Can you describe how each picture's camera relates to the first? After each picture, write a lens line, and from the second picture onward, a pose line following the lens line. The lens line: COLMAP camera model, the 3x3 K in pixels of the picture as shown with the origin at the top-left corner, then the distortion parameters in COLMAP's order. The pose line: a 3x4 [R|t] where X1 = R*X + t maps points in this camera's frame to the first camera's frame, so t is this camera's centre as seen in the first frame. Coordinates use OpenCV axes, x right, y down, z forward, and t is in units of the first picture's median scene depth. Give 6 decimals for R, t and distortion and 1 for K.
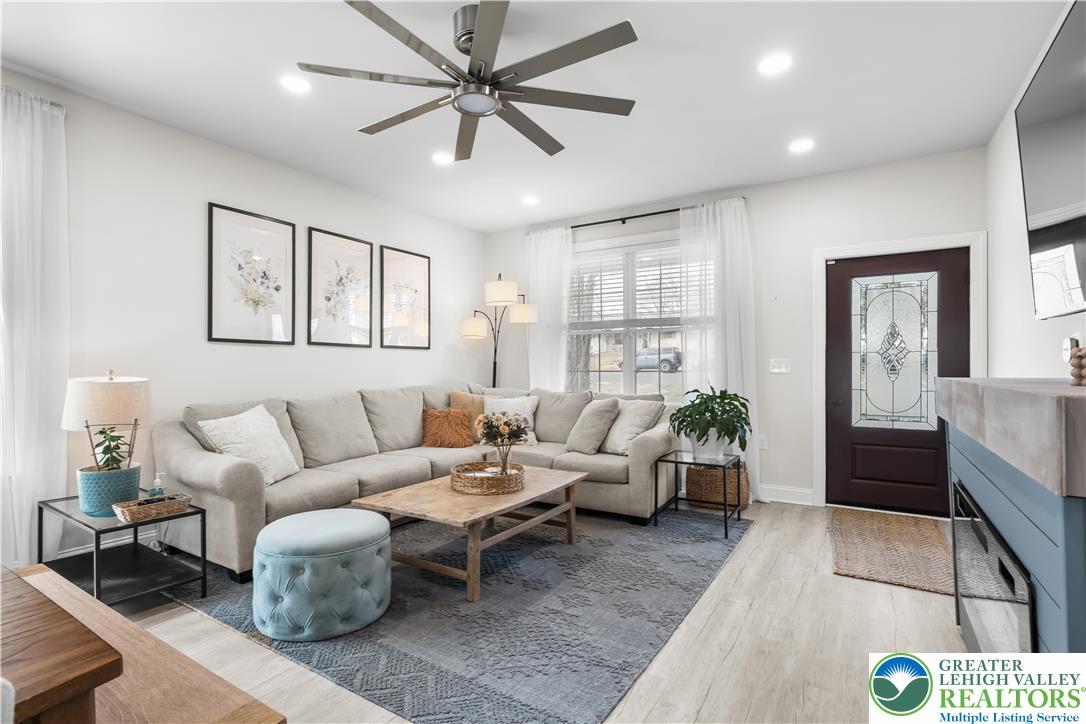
lens RADIAL K [[518.0, 0, 540.2], [0, 518.0, 378.0], [0, 0, 1]] dist [-0.001068, -0.000110]
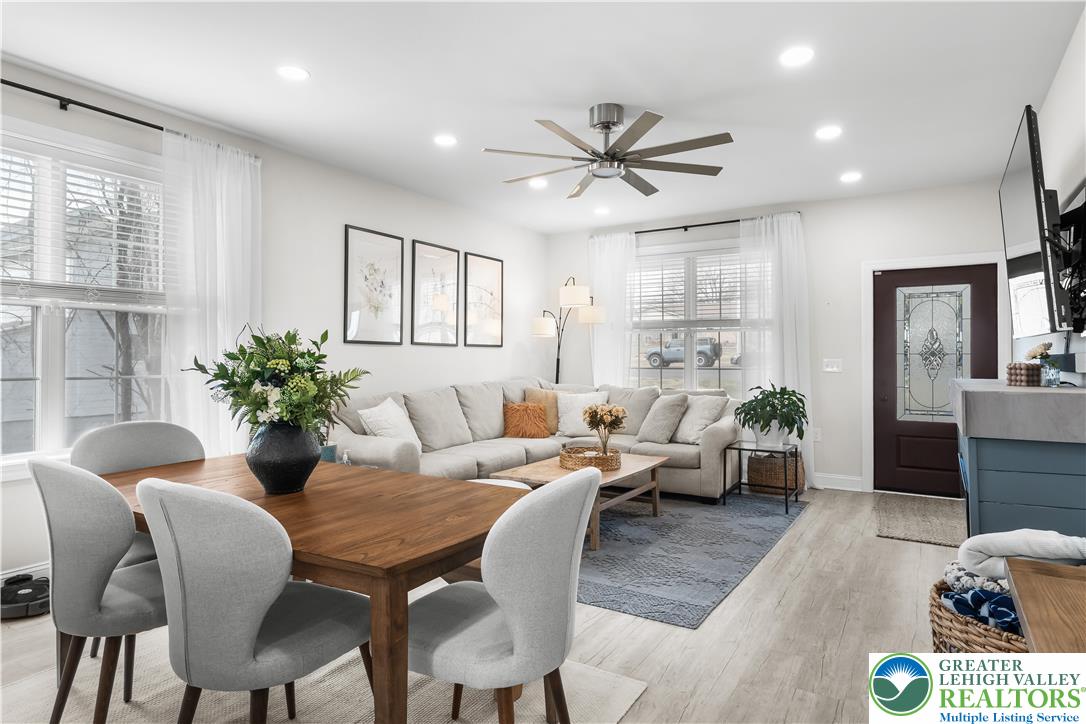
lens RADIAL K [[628.3, 0, 543.0], [0, 628.3, 362.0], [0, 0, 1]] dist [0.001619, -0.000020]
pose [[0.999978, 0.005252, 0.003996, -0.179611], [-0.005194, 0.999881, -0.014516, -0.008882], [-0.004072, 0.014495, 0.999887, -0.380700]]
